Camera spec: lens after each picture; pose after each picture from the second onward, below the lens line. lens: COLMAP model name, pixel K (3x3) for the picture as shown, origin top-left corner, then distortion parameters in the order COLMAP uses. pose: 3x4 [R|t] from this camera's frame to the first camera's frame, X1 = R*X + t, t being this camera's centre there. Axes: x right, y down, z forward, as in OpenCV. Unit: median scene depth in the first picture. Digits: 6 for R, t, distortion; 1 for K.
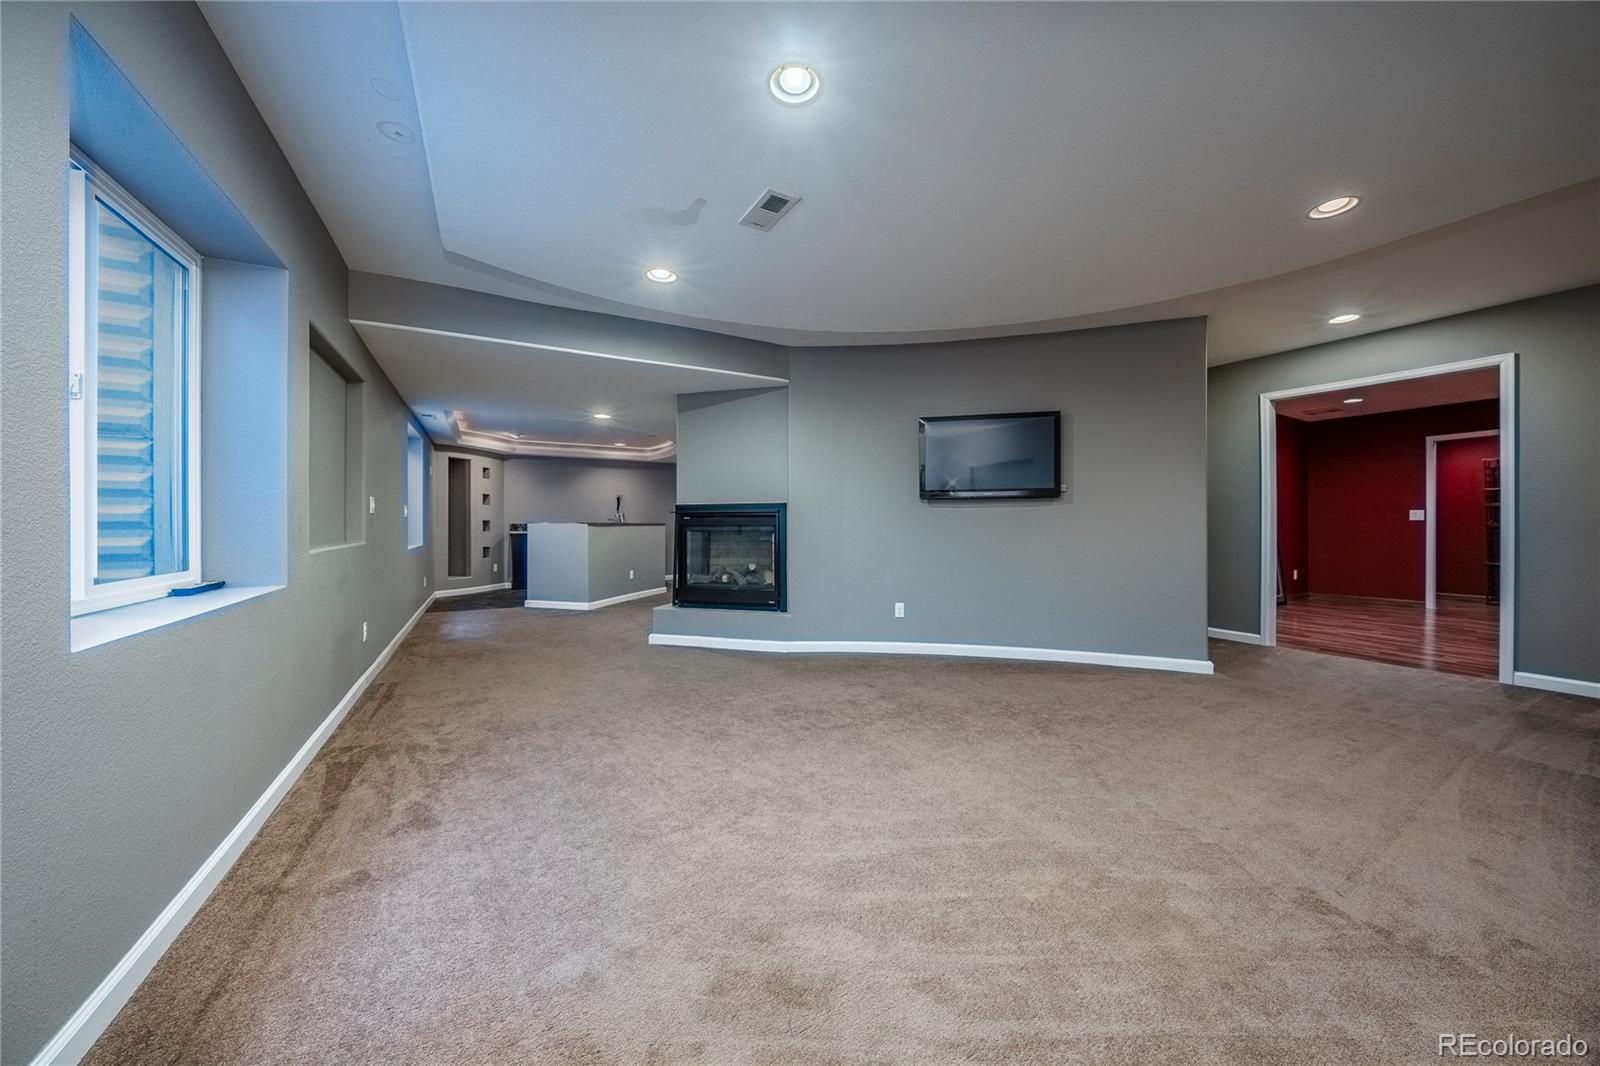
lens RADIAL K [[560.9, 0, 809.9], [0, 560.9, 537.2], [0, 0, 1]] dist [0.001755, 0.000193]
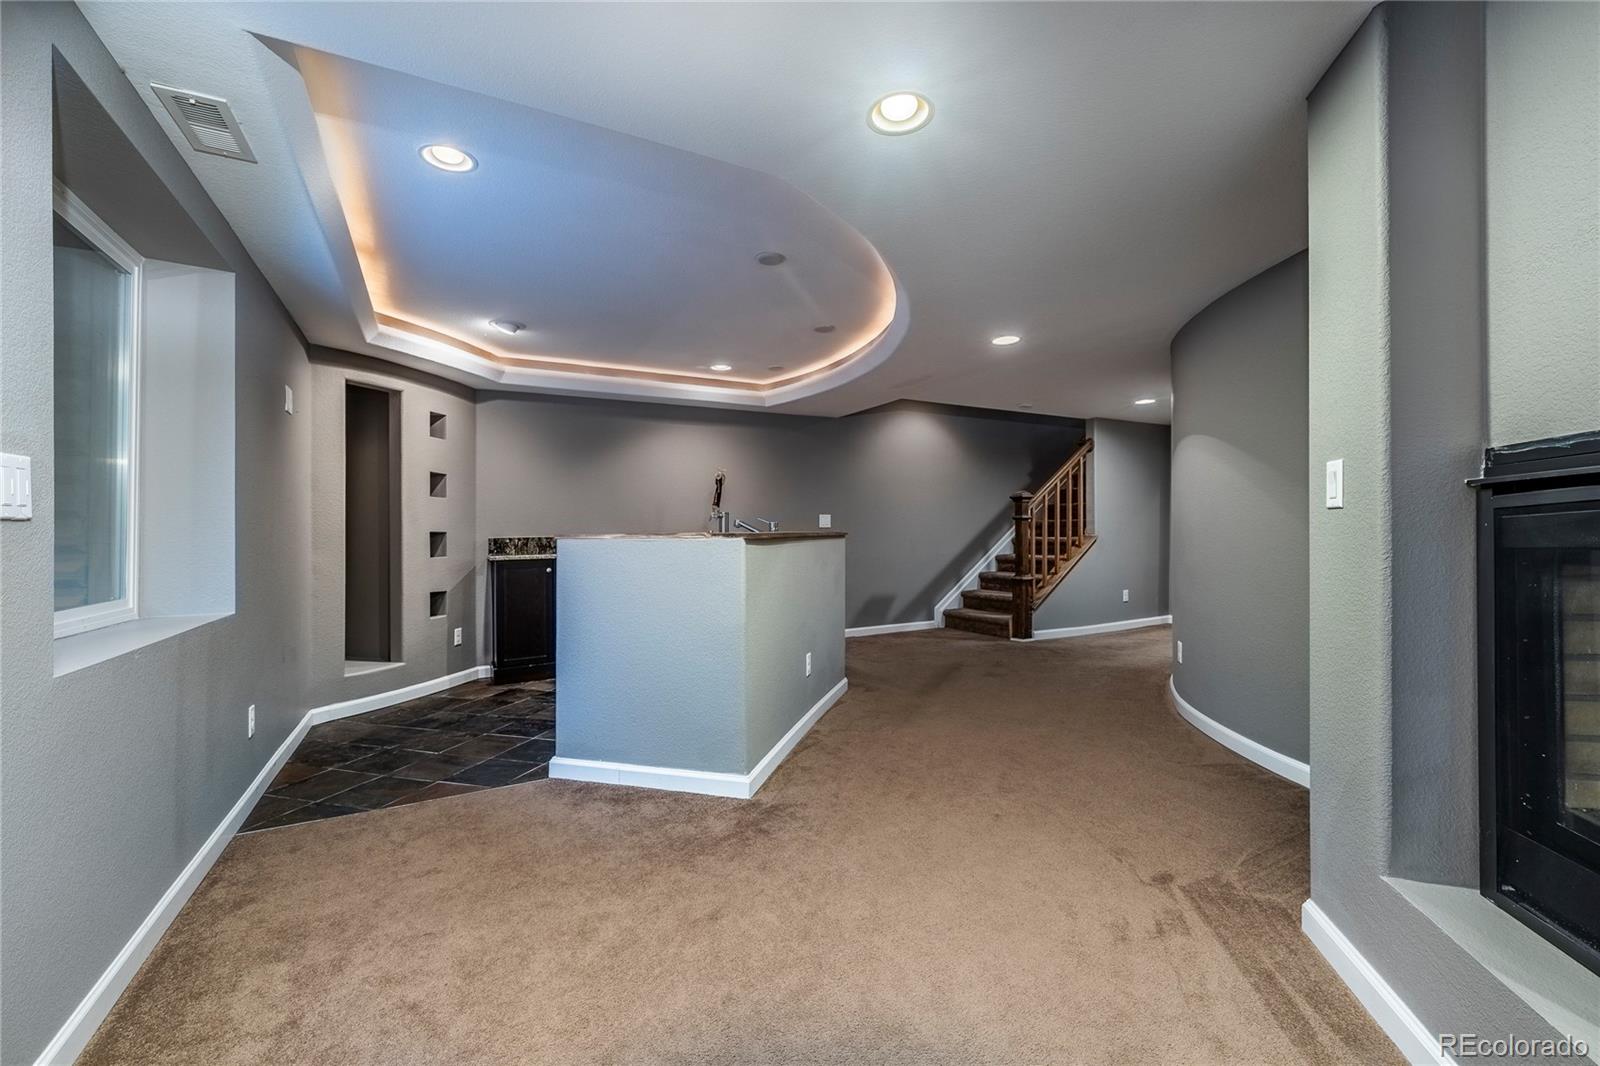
lens RADIAL K [[652.0, 0, 801.4], [0, 652.0, 535.7], [0, 0, 1]] dist [-0.001403, -0.000040]
pose [[0.999356, -0.013844, -0.033101, -0.269947], [0.012991, 0.999581, -0.025873, -0.009771], [0.033445, 0.025427, 0.999117, 0.491235]]
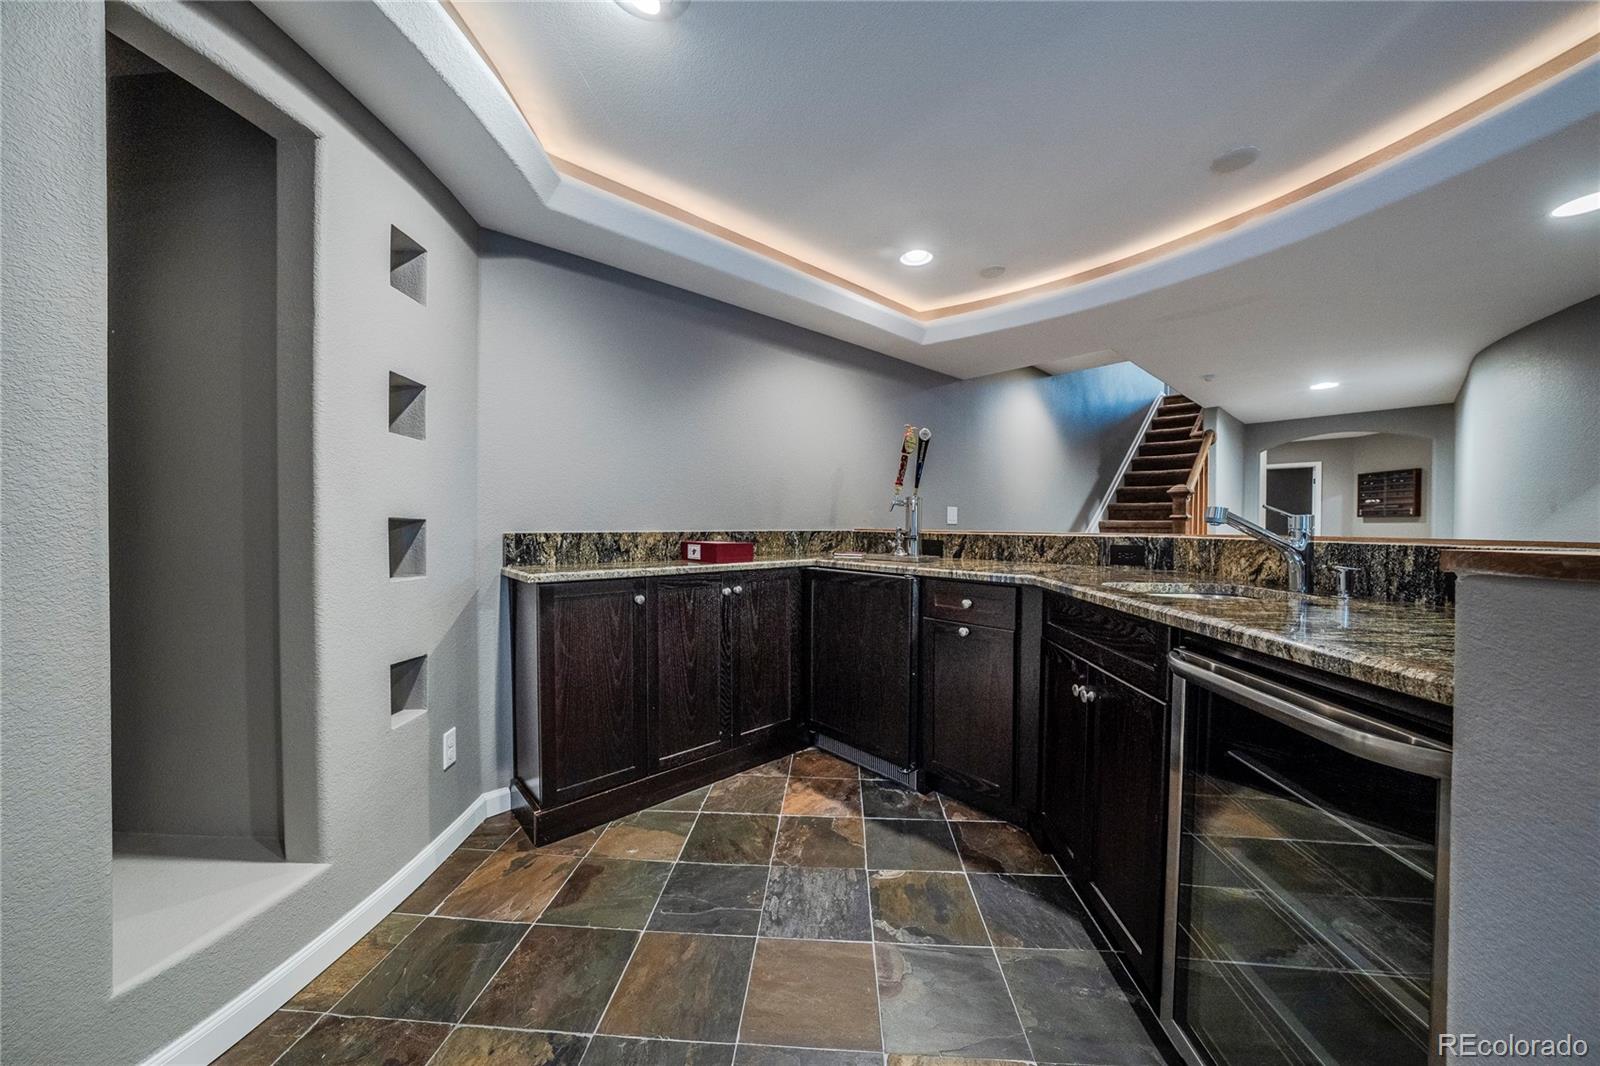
lens RADIAL K [[565.8, 0, 819.0], [0, 565.8, 545.7], [0, 0, 1]] dist [-0.013487, 0.000120]
pose [[0.975911, -0.006165, 0.218080, -0.480259], [0.006849, 0.999974, -0.002381, -0.018969], [-0.218060, 0.003817, 0.975928, 0.781907]]
